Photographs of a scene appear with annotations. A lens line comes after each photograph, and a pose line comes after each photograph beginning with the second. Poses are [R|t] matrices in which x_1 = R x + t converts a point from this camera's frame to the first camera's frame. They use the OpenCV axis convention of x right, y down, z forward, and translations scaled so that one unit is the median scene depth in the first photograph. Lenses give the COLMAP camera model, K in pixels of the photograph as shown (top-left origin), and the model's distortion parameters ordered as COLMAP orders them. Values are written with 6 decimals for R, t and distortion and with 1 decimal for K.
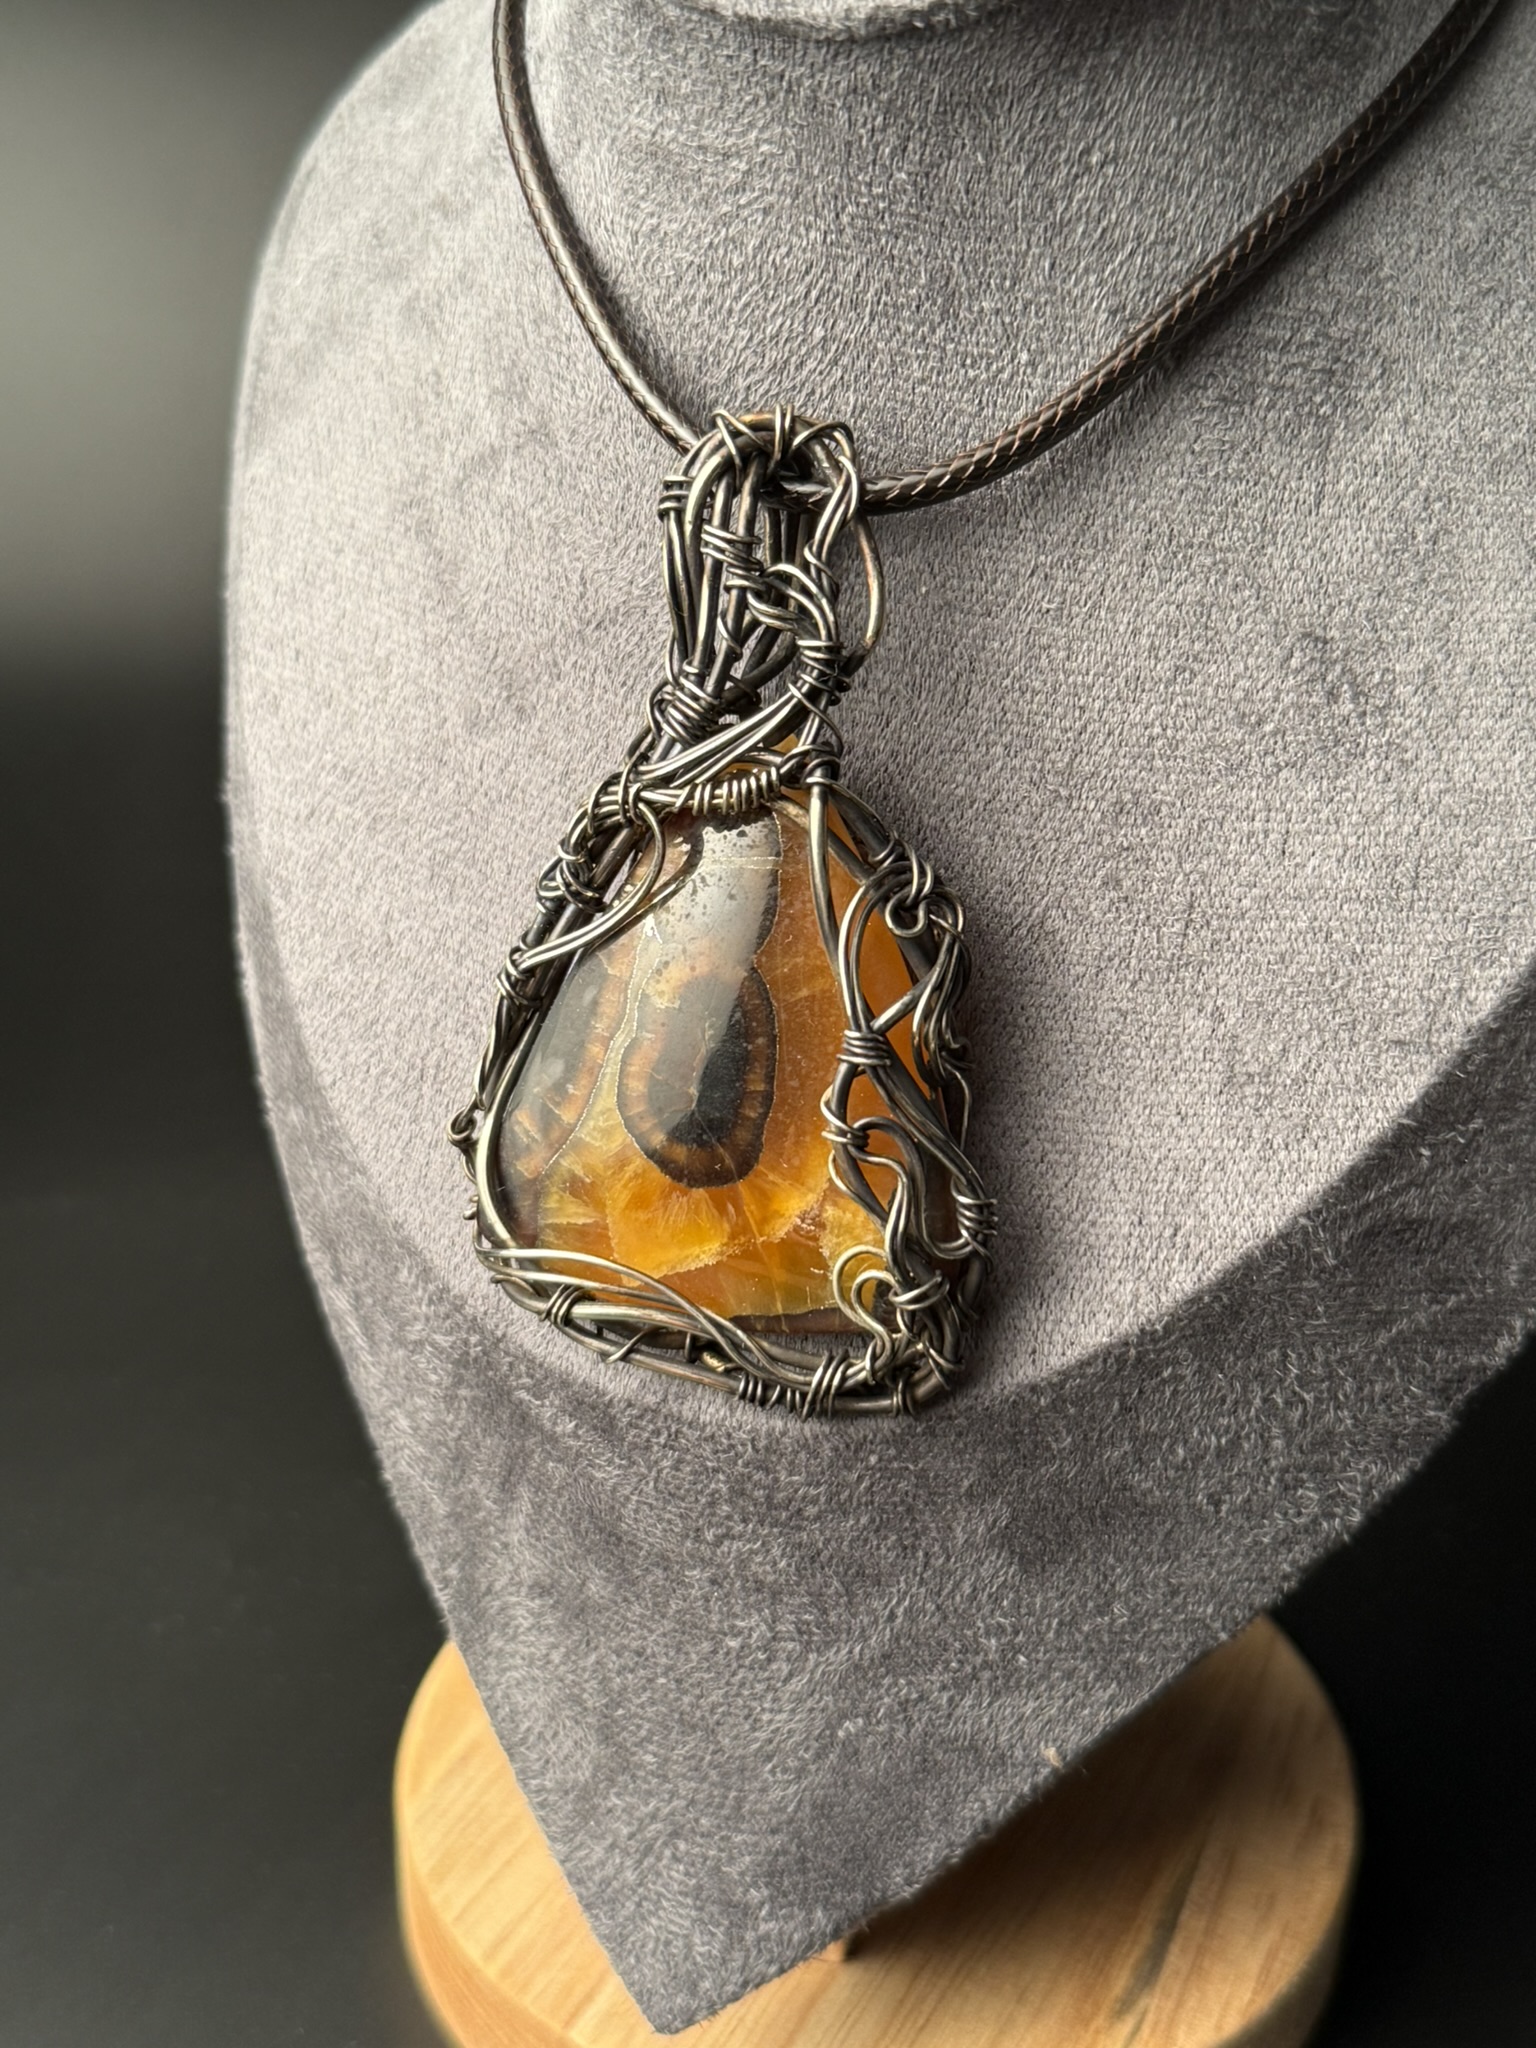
lens RADIAL K [[2753.9, 0, 761.1], [0, 2753.9, 1028.6], [0, 0, 1]] dist [0.193807, -0.621876]
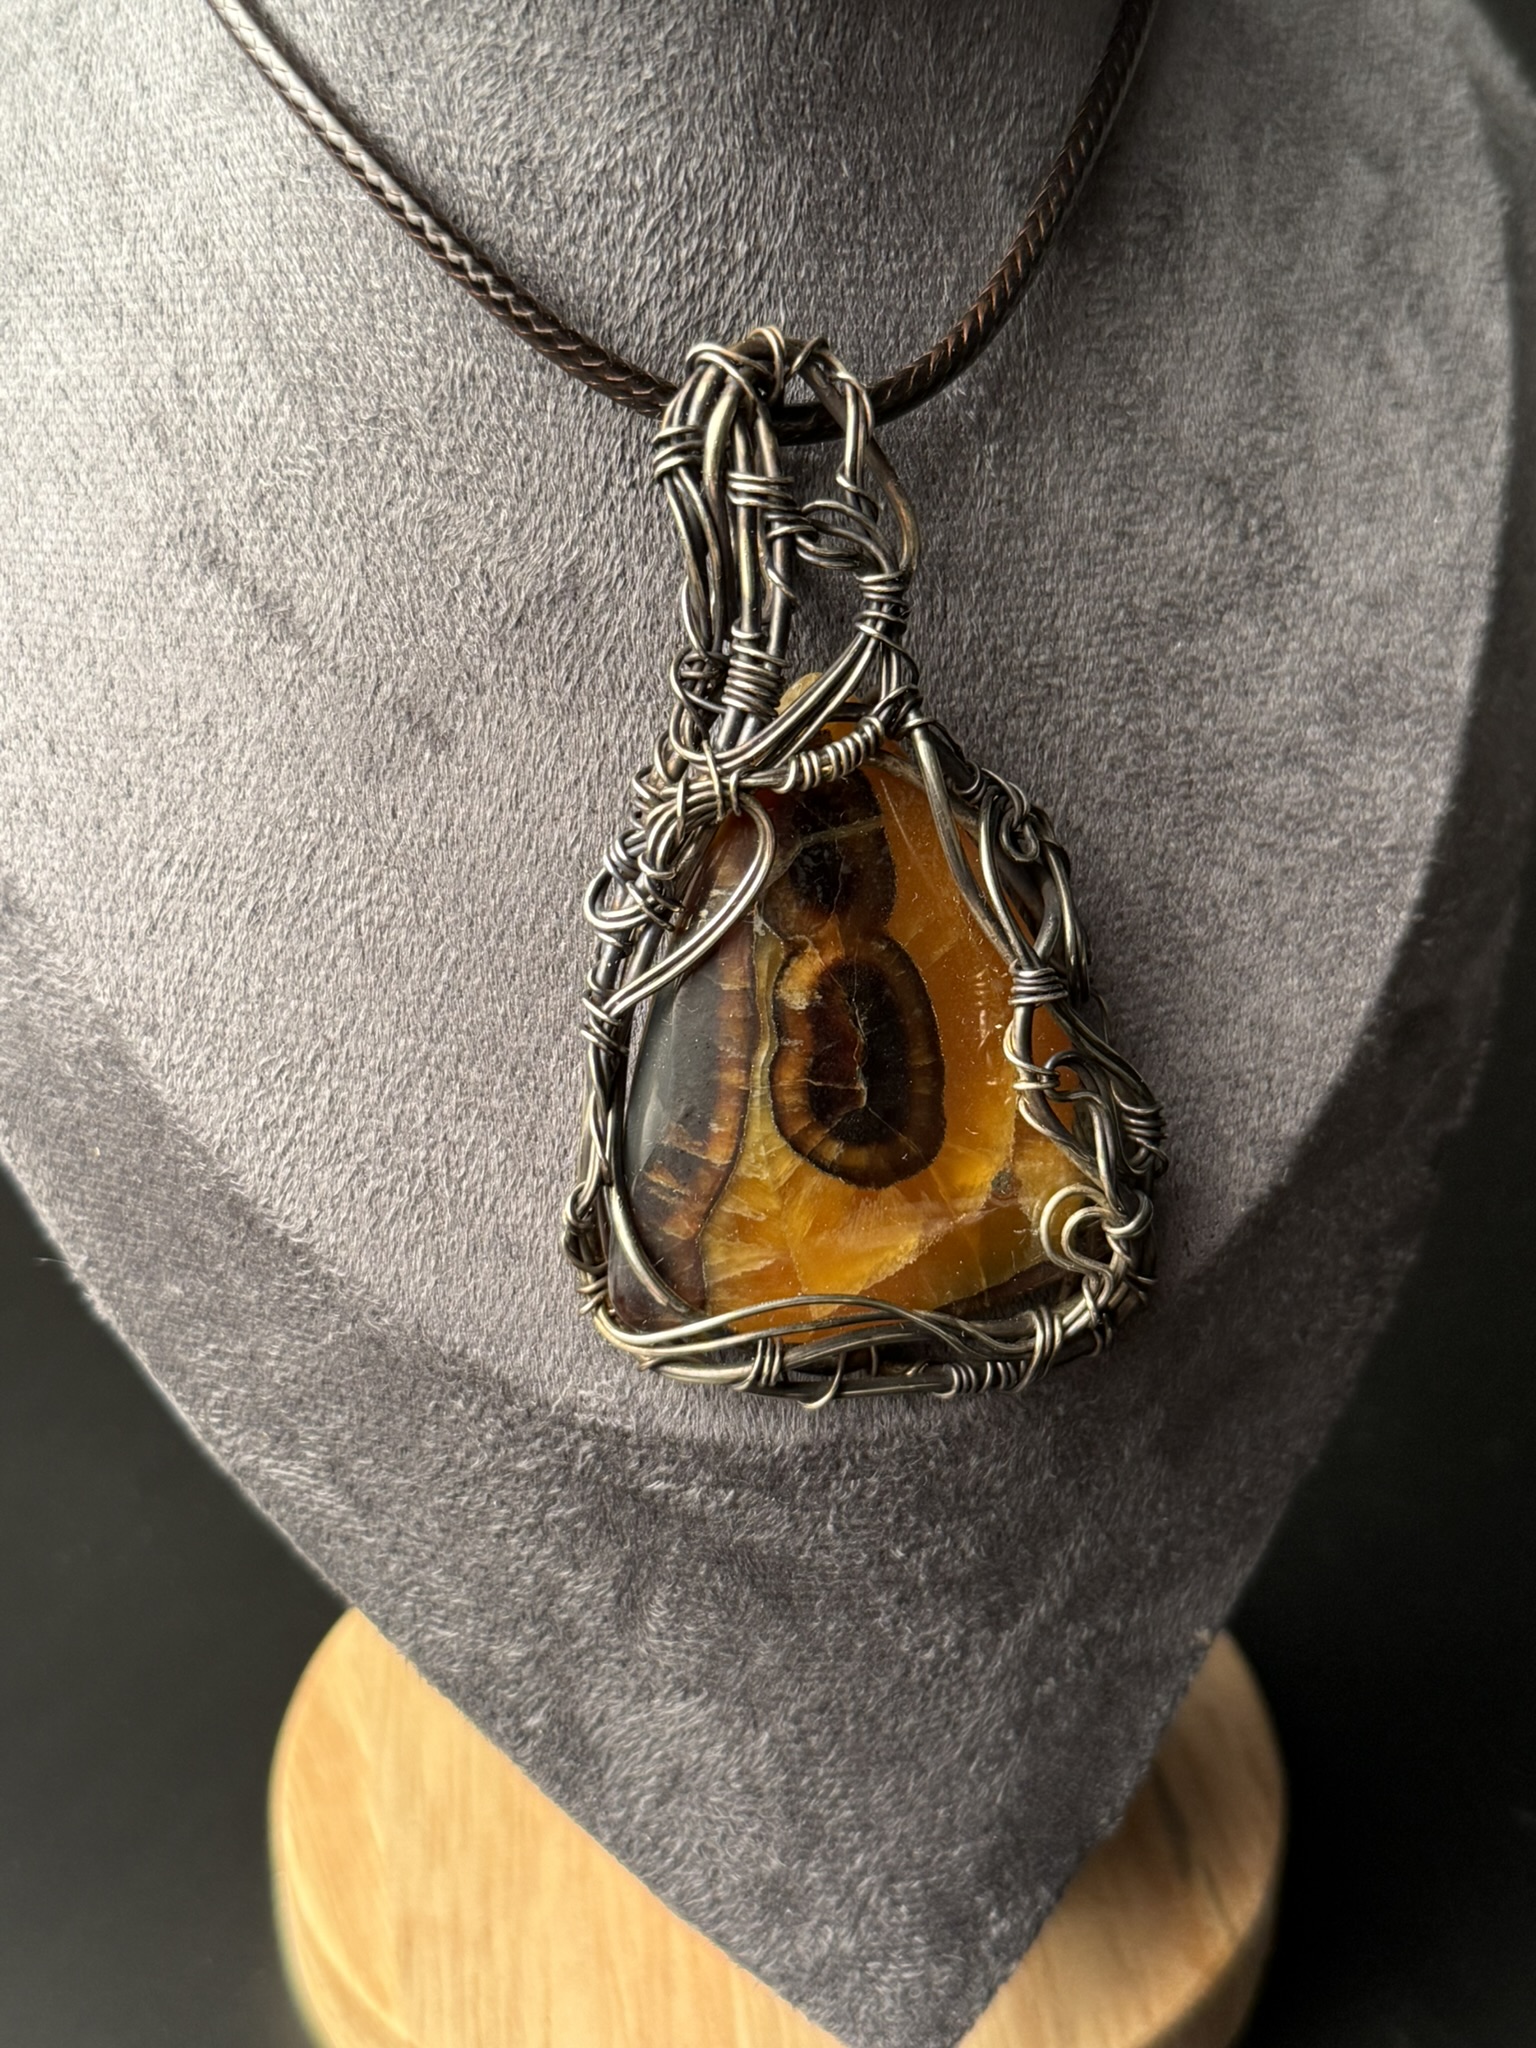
lens RADIAL K [[2782.5, 0, 762.1], [0, 2782.5, 1026.3], [0, 0, 1]] dist [0.190011, -0.632339]
pose [[0.823572, -0.276614, 0.495190, -0.488312], [0.265759, 0.959450, 0.093954, -0.089036], [-0.501100, 0.054223, 0.863689, 0.213250]]
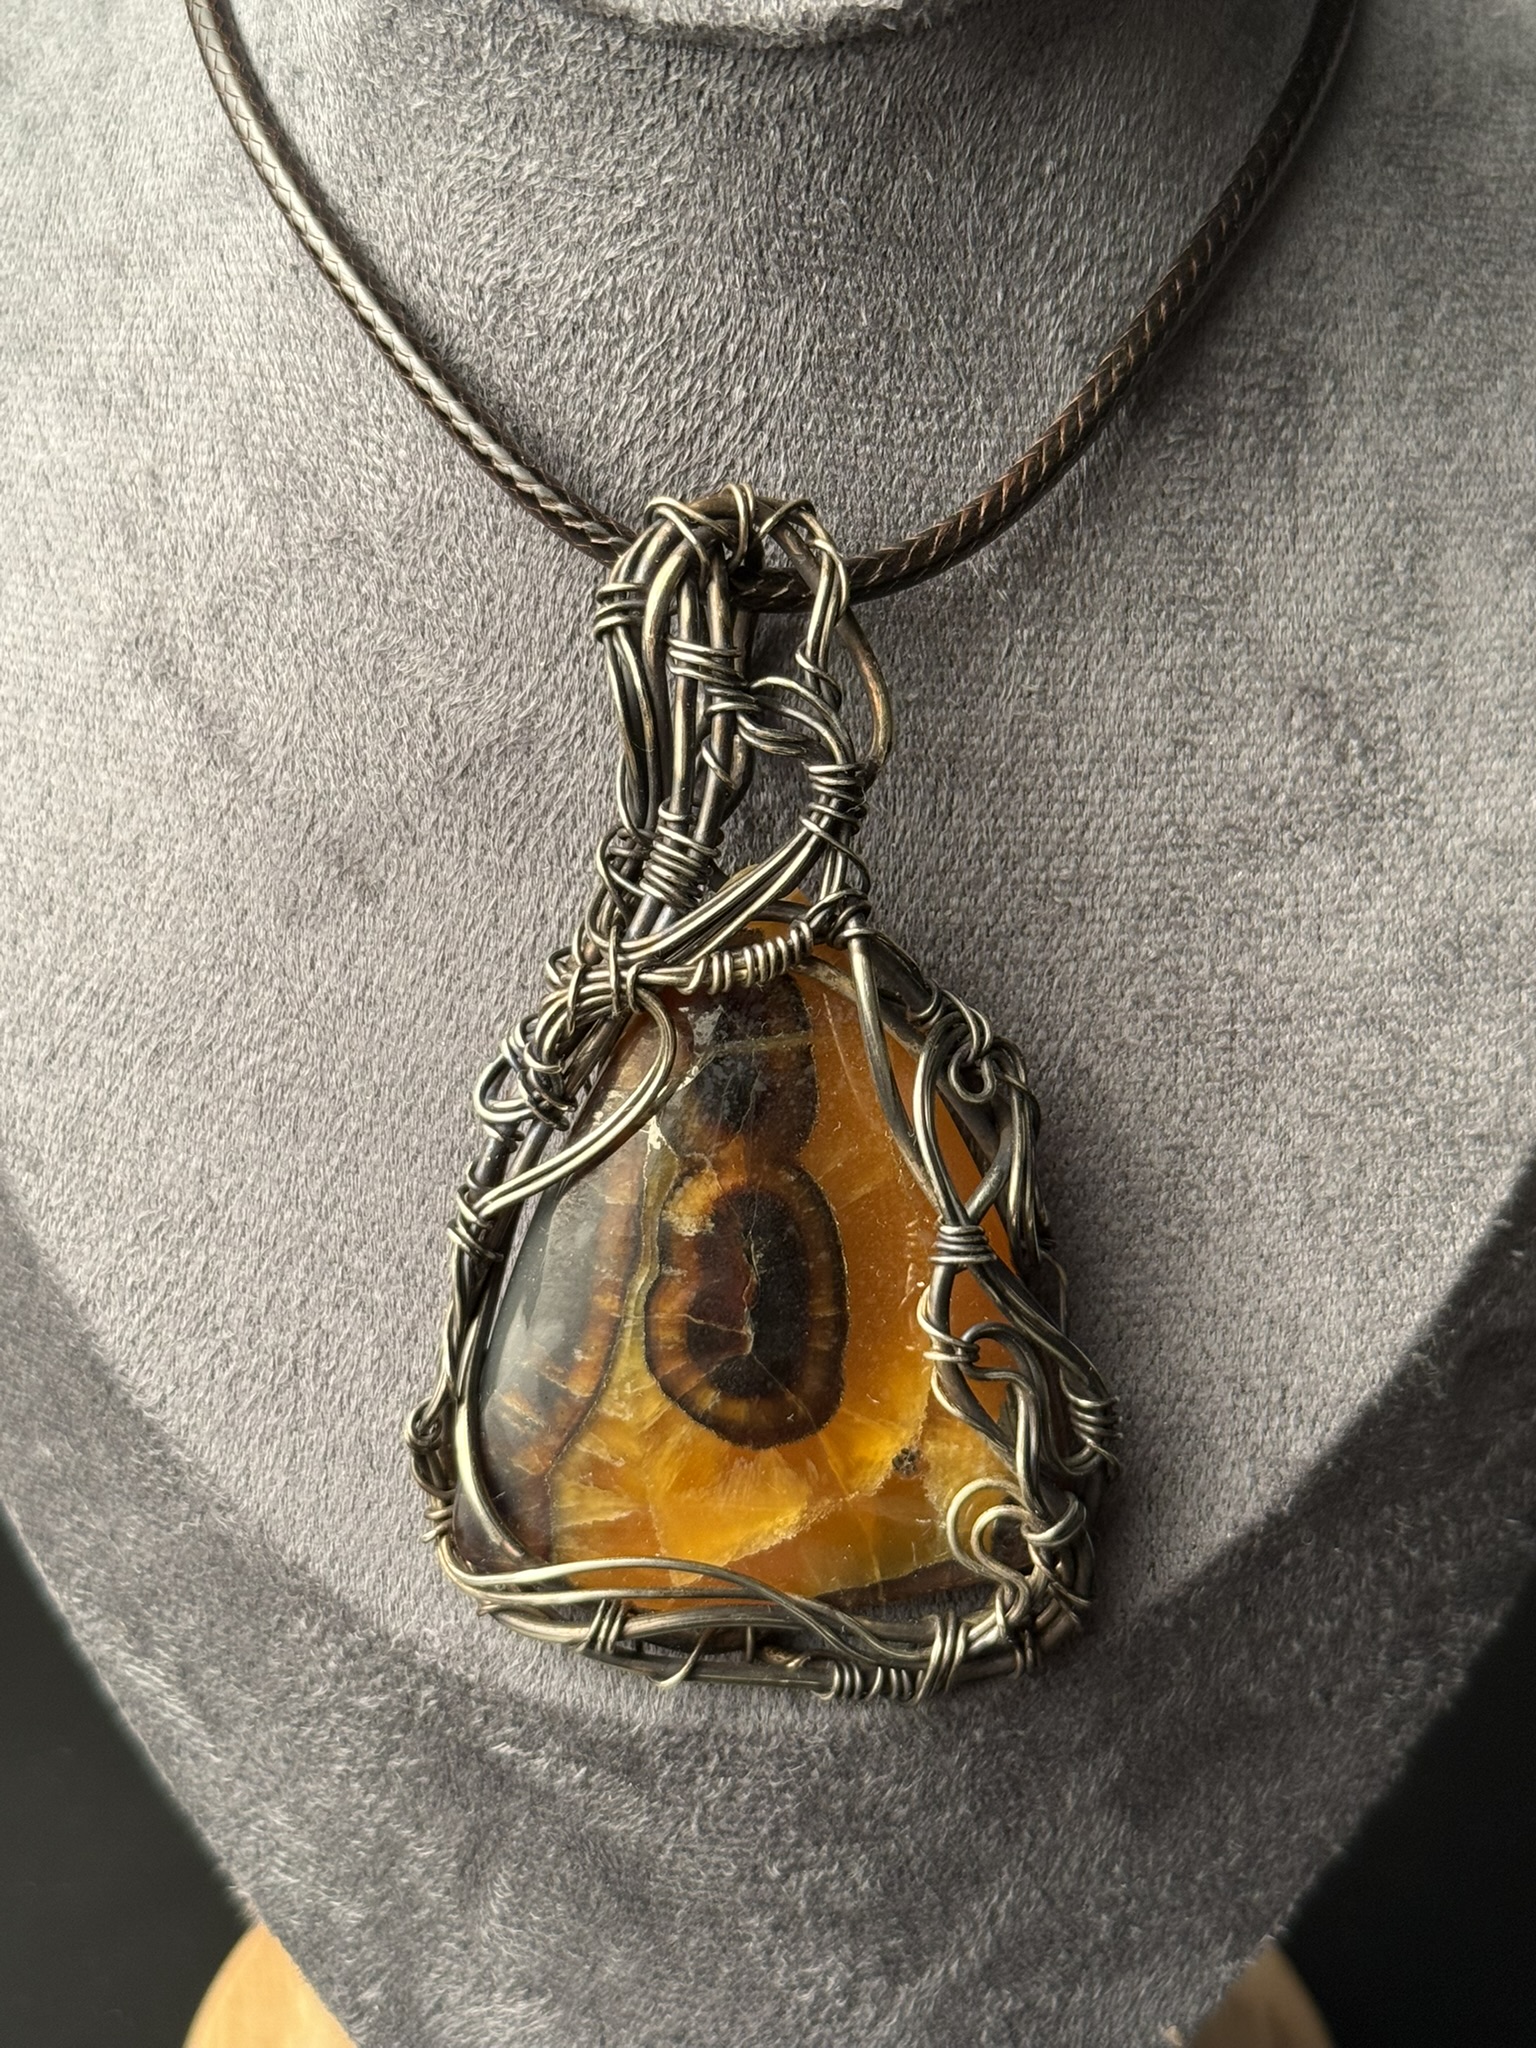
lens RADIAL K [[3412.0, 0, 770.0], [0, 3412.0, 1031.5], [0, 0, 1]] dist [0.134979, -0.150313]
pose [[0.928874, -0.146373, 0.340248, -0.336281], [0.152900, 0.988212, 0.007708, -0.068708], [-0.337365, 0.044864, 0.940304, 0.051161]]
